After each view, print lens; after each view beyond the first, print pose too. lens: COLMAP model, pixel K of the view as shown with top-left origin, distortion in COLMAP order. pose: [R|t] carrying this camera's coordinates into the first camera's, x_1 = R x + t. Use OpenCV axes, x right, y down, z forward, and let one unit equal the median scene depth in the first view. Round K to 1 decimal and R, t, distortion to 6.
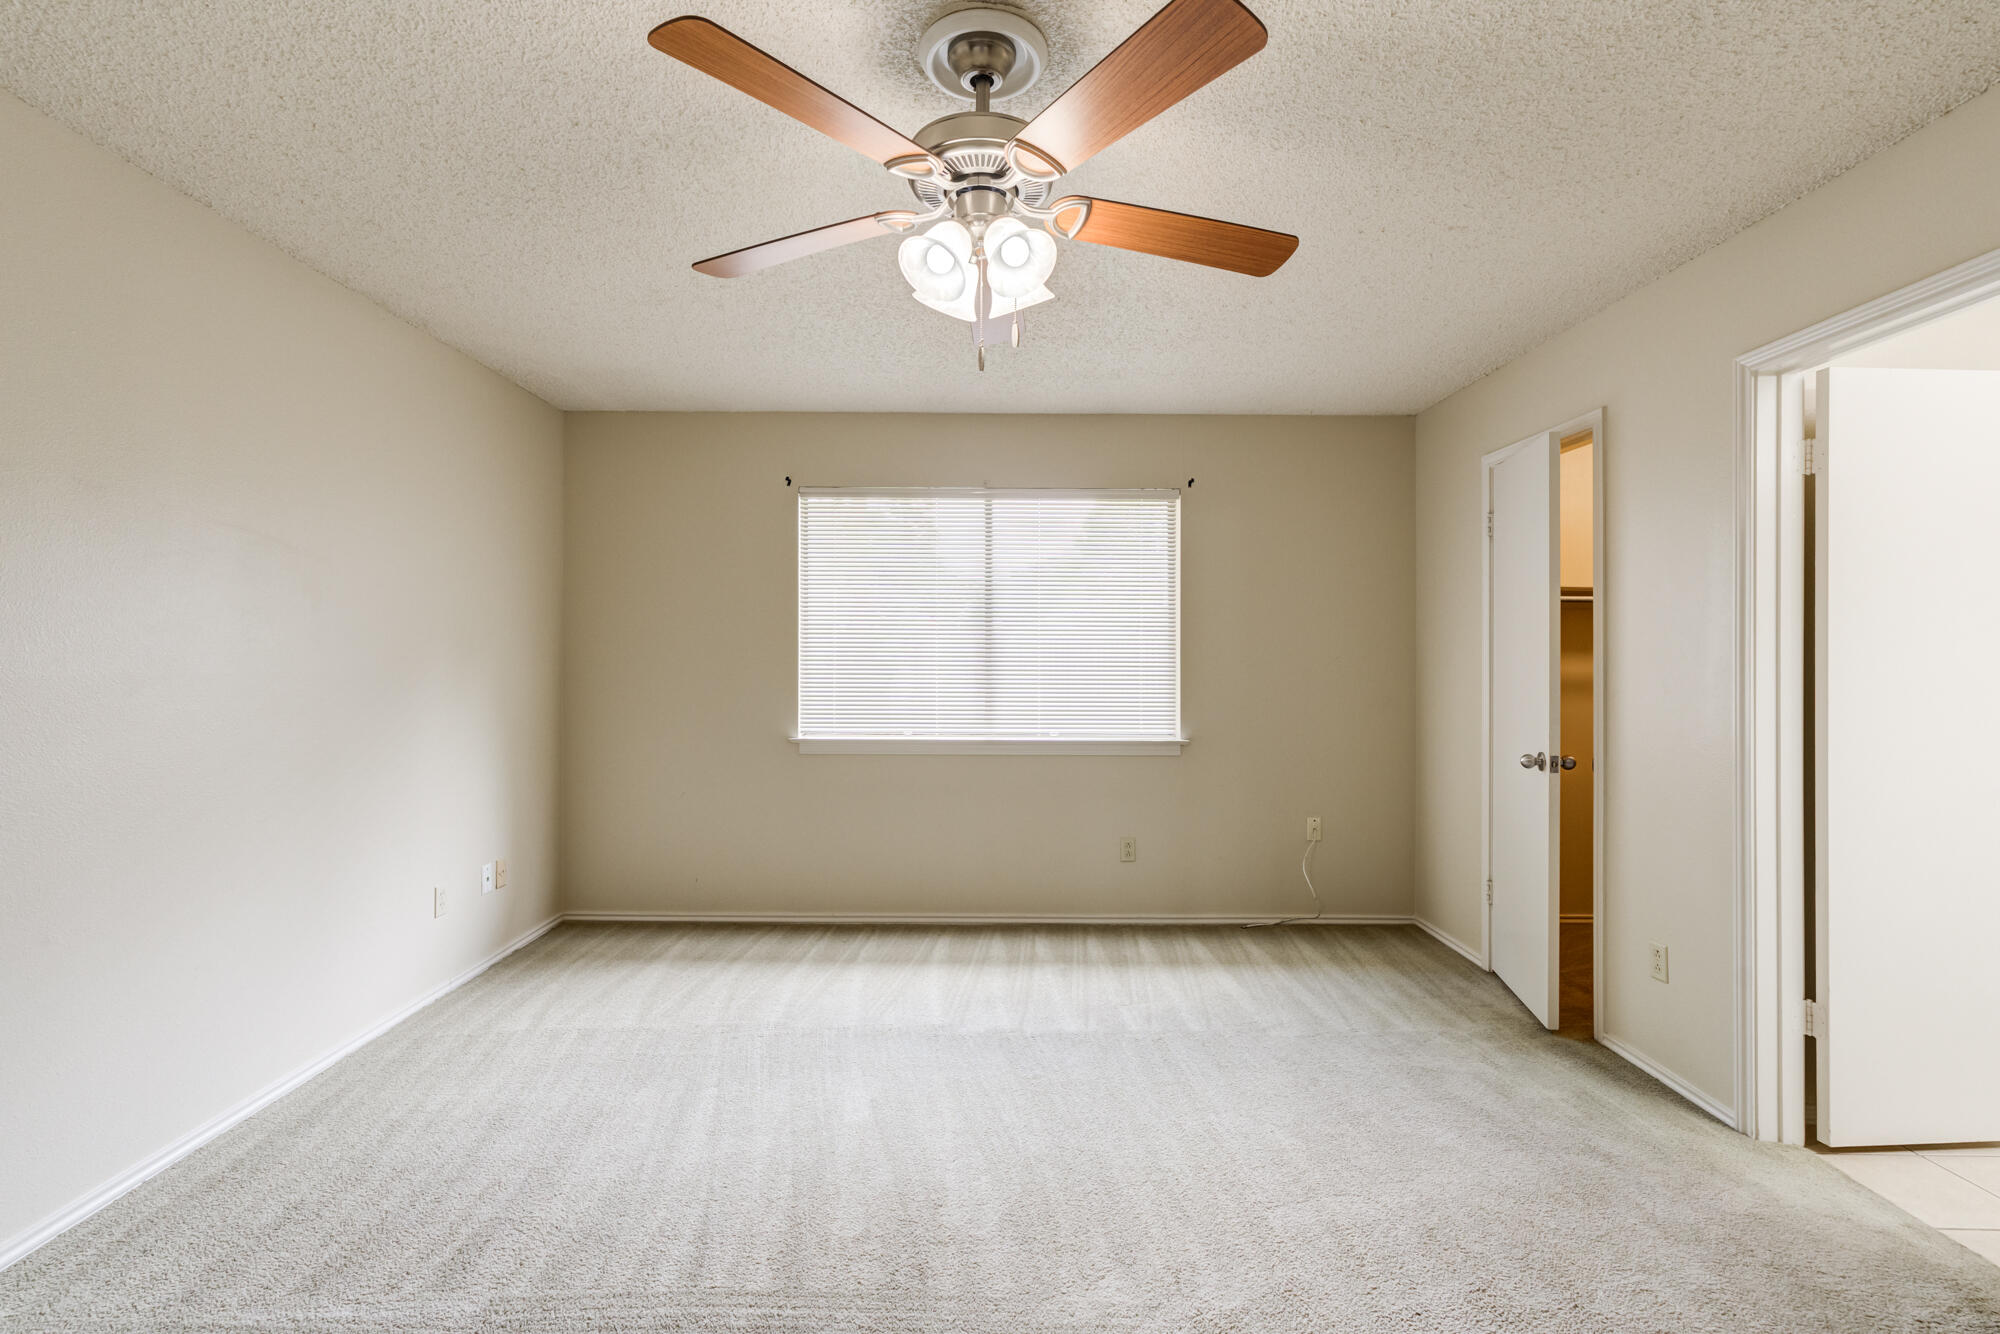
lens RADIAL K [[906.7, 0, 998.1], [0, 906.7, 642.3], [0, 0, 1]] dist [-0.010003, 0.015749]
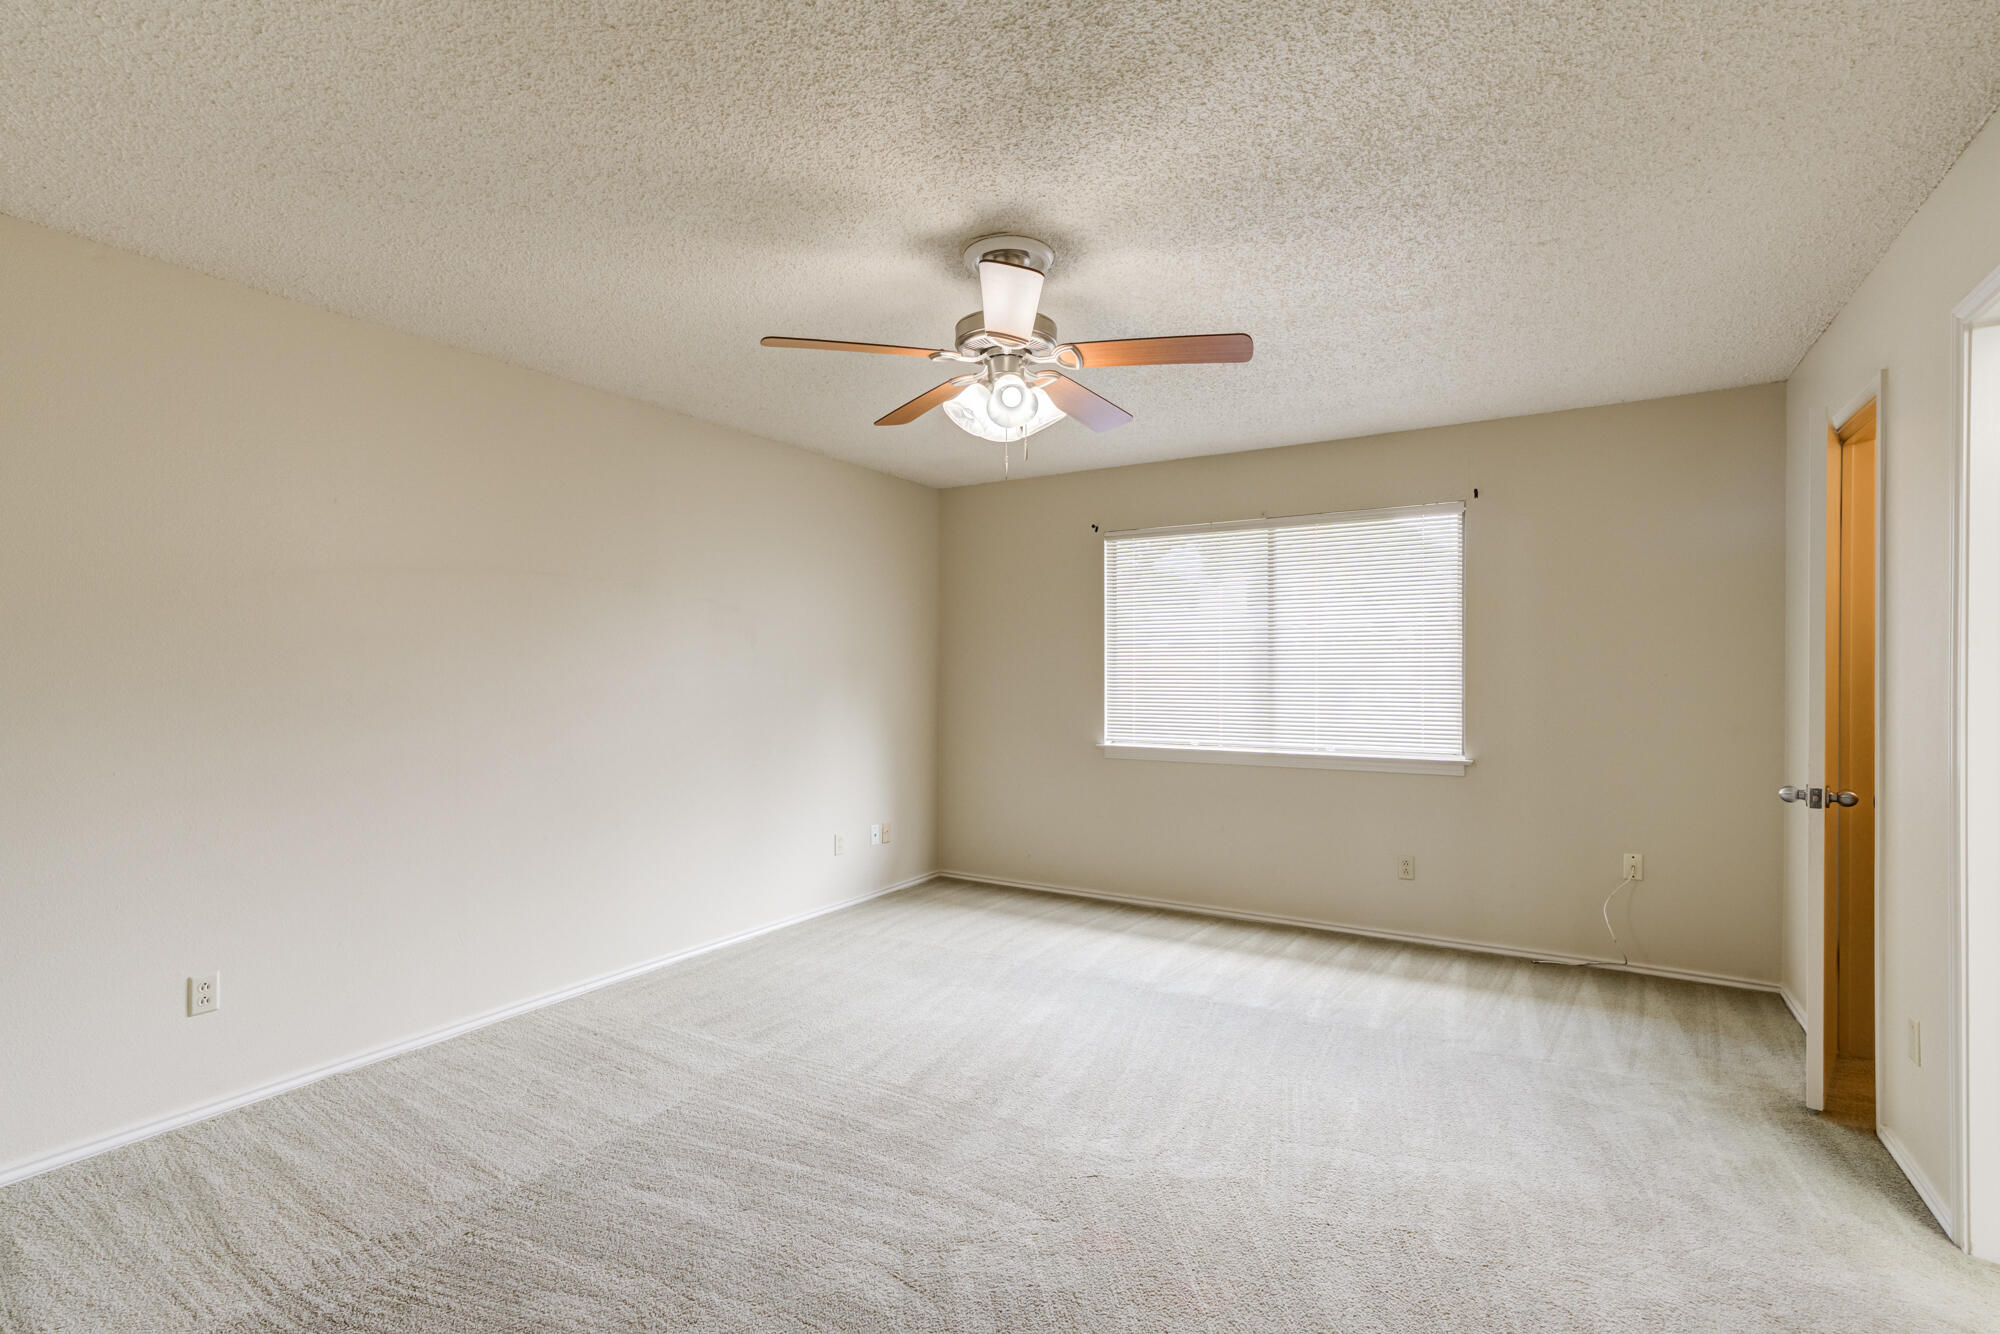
lens RADIAL K [[931.5, 0, 1000.0], [0, 931.5, 667.0], [0, 0, 1]] dist [-0.002944, 0.015505]
pose [[0.852416, -0.009753, -0.522773, 0.375594], [0.013852, 0.999896, 0.003933, -0.003542], [0.522681, -0.010594, 0.852463, -0.136430]]
